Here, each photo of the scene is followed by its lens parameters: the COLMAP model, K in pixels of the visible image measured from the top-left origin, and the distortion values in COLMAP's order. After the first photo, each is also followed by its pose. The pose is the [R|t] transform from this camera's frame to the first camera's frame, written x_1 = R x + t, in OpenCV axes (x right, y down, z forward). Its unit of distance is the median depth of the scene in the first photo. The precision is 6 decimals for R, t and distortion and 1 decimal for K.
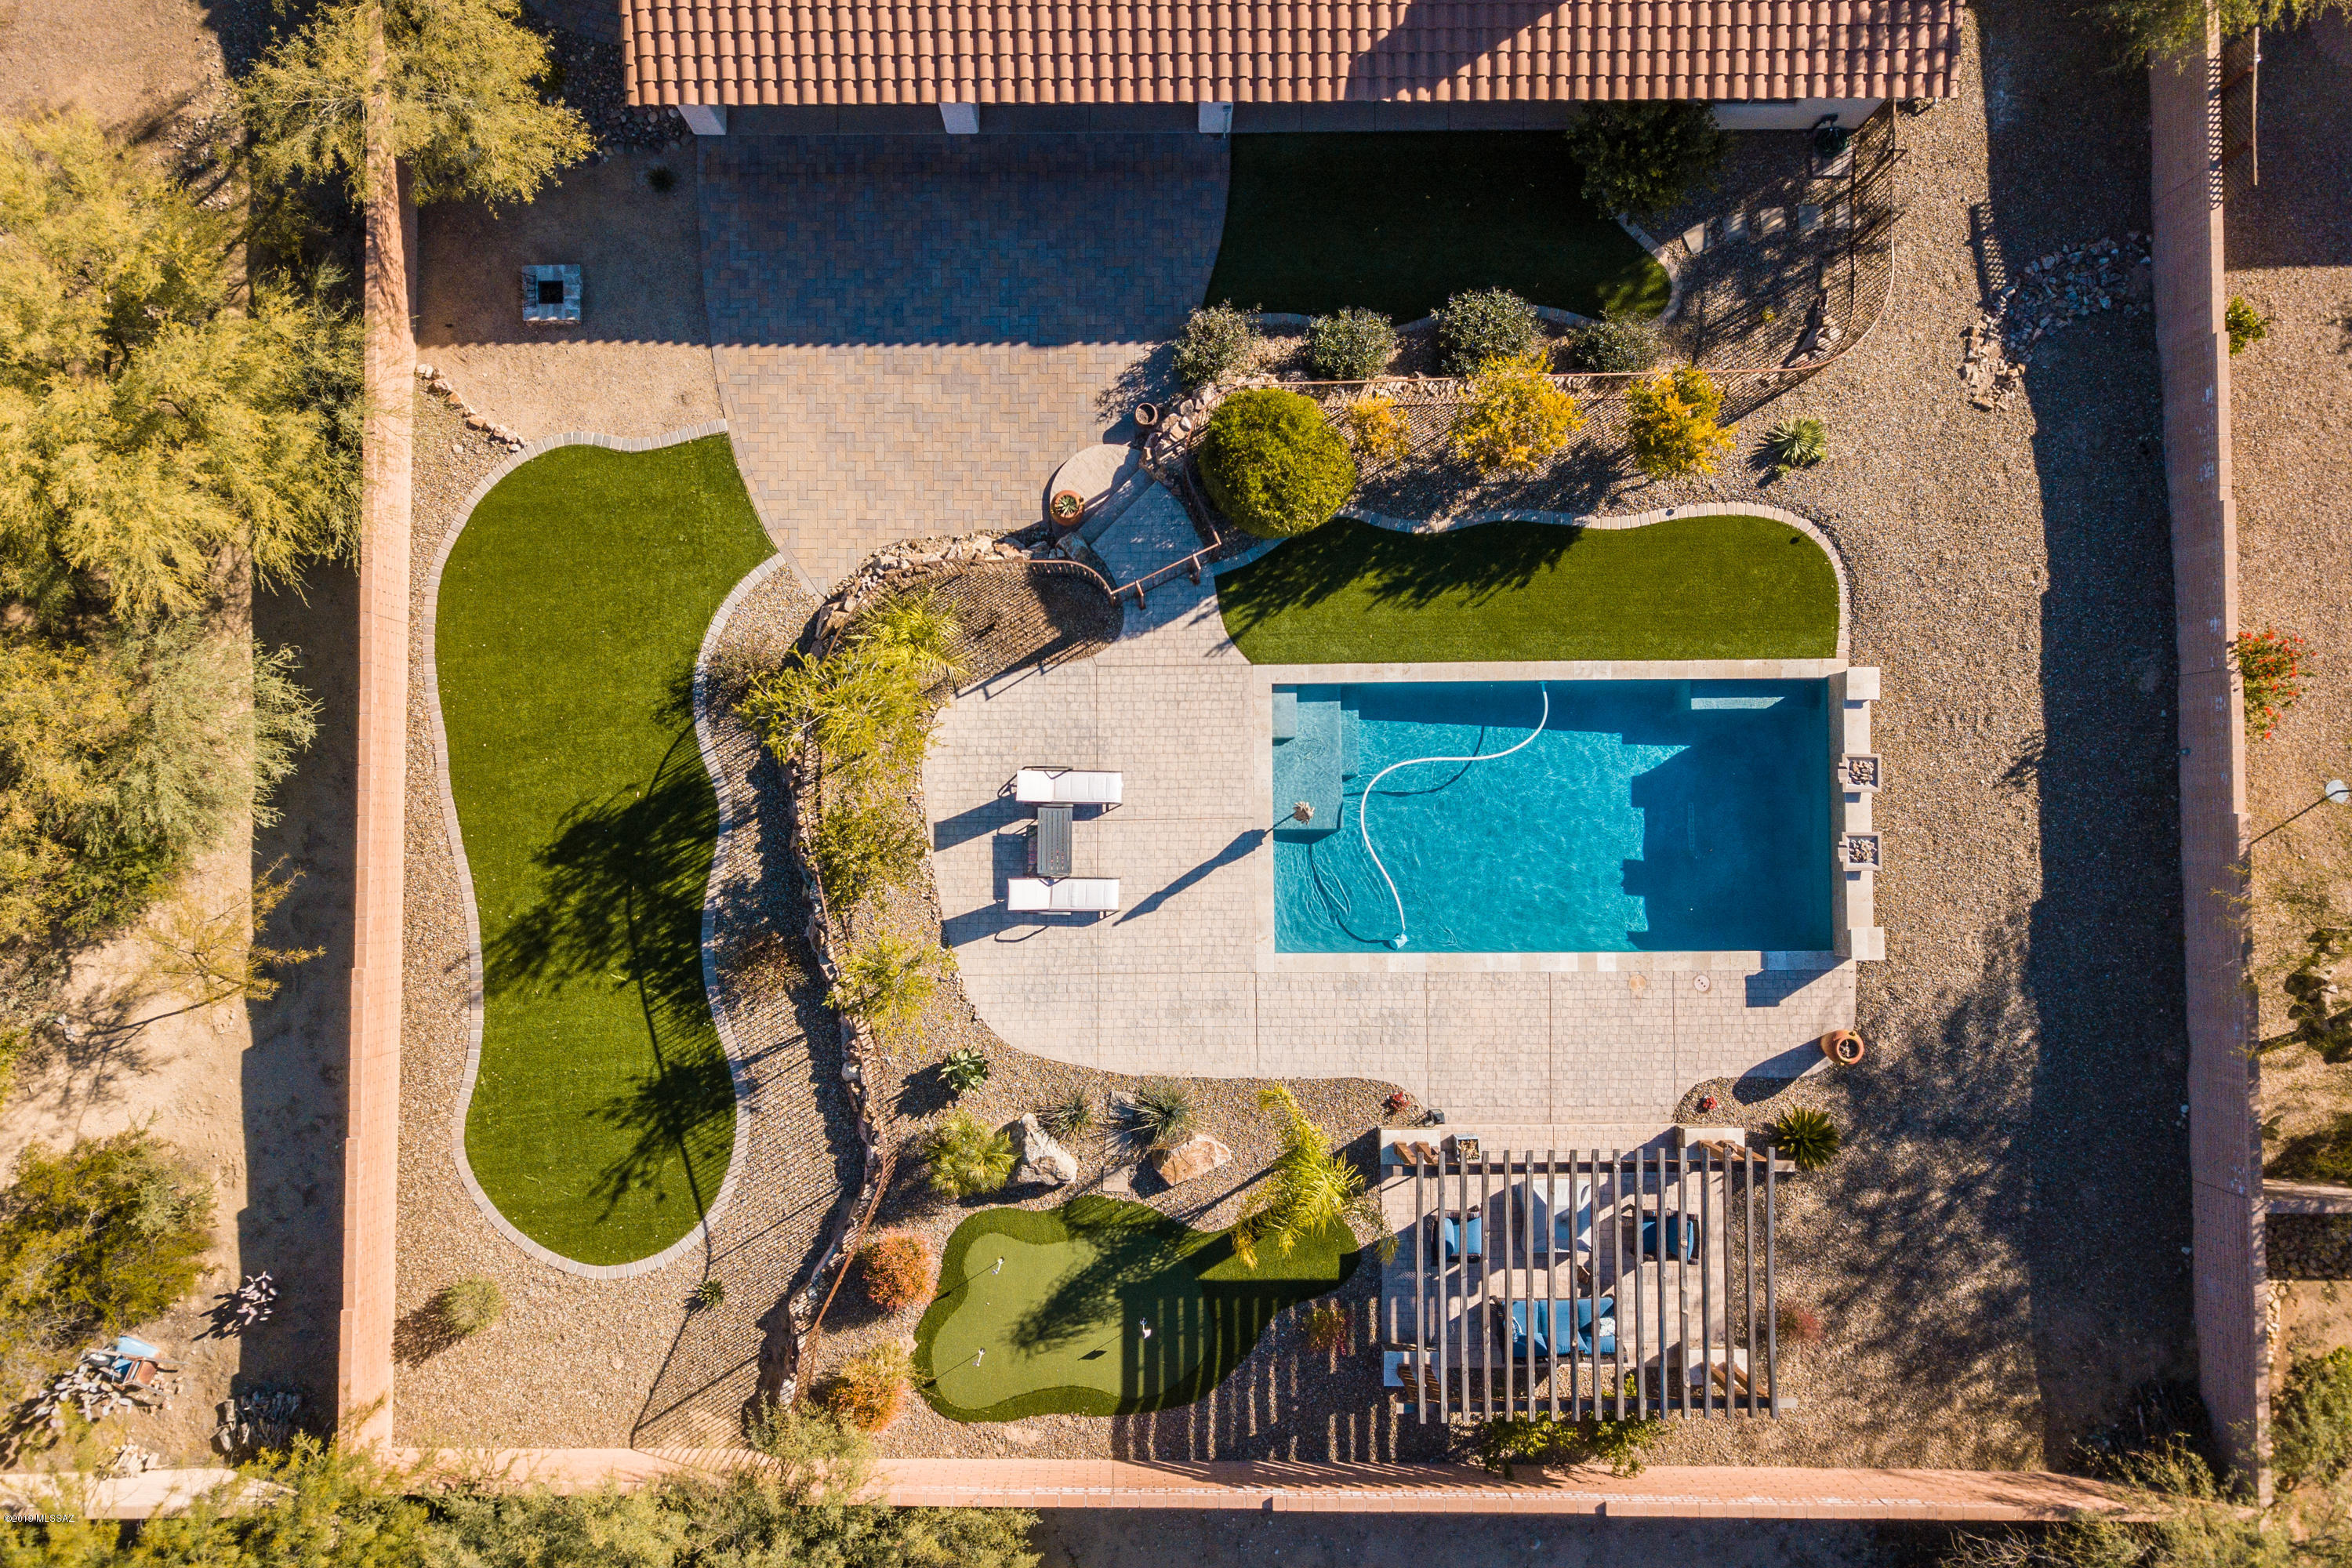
lens RADIAL K [[1779.7, 0, 1121.3], [0, 1779.7, 777.6], [0, 0, 1]] dist [0.041651, -0.073047]
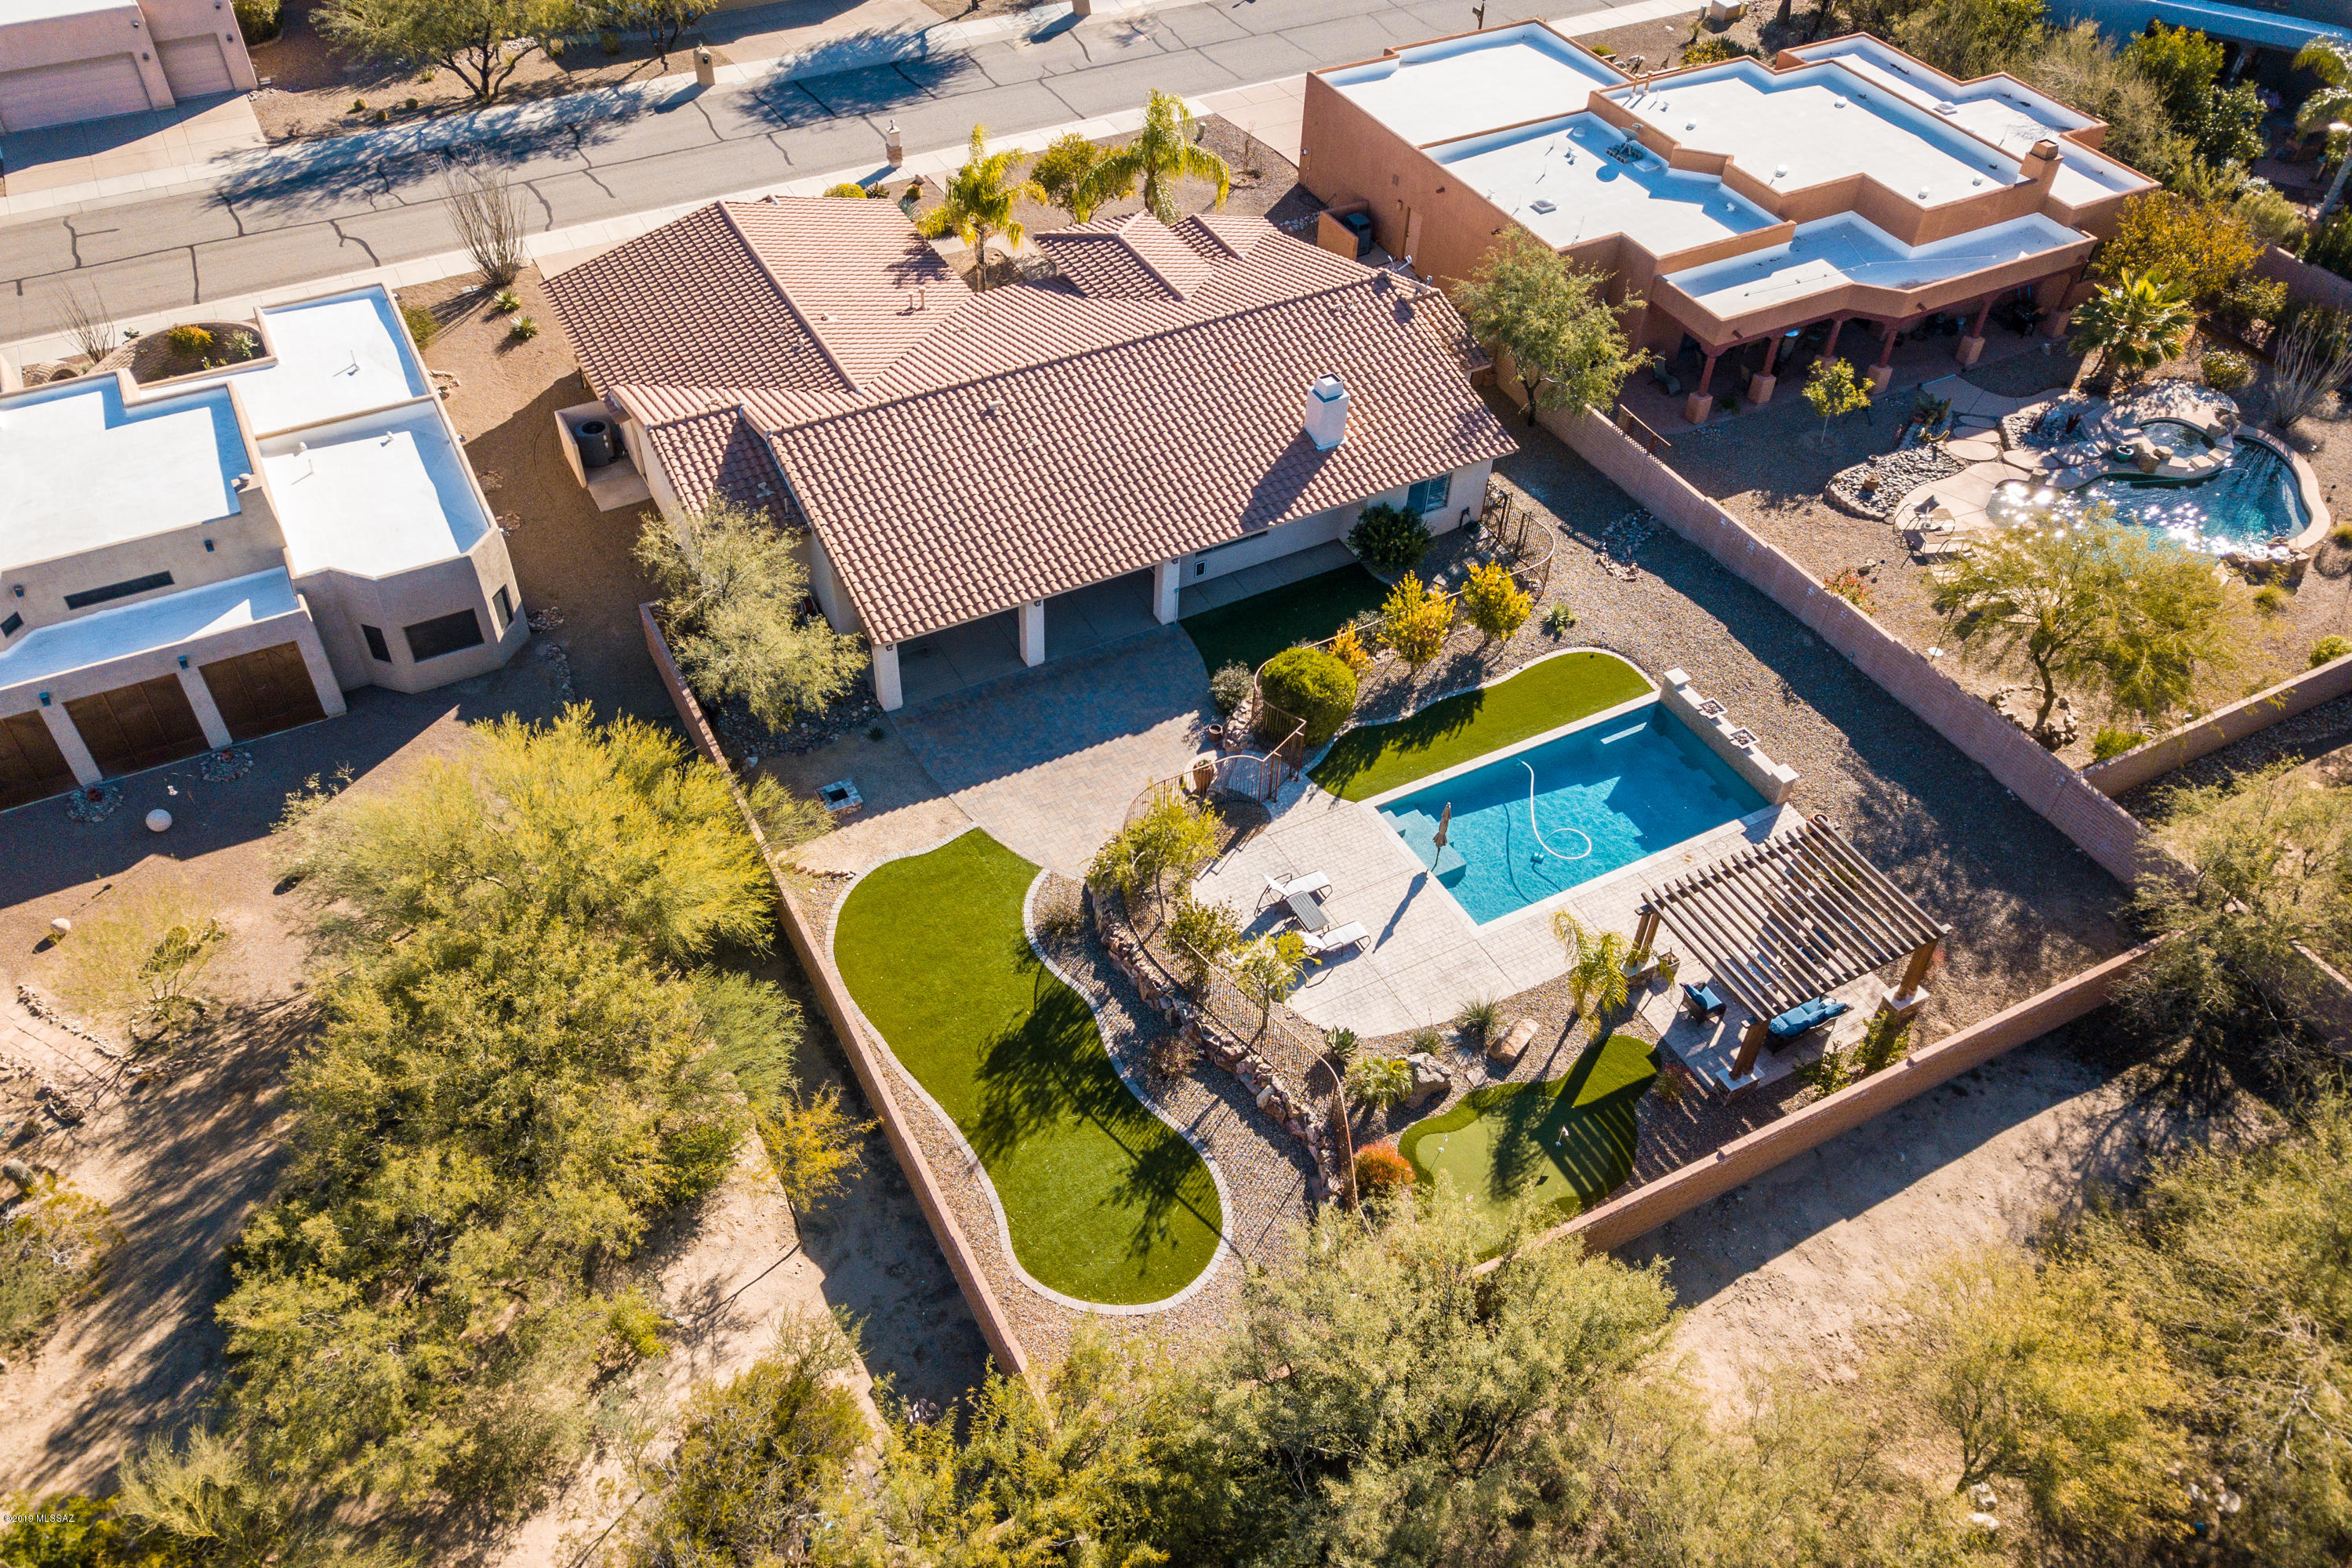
lens RADIAL K [[1773.2, 0, 1117.2], [0, 1773.2, 789.4], [0, 0, 1]] dist [0.001917, -0.000928]
pose [[0.892690, -0.305483, 0.331339, -0.615719], [0.449849, 0.648418, -0.614158, 0.774758], [-0.027232, 0.697305, 0.716257, -0.098320]]
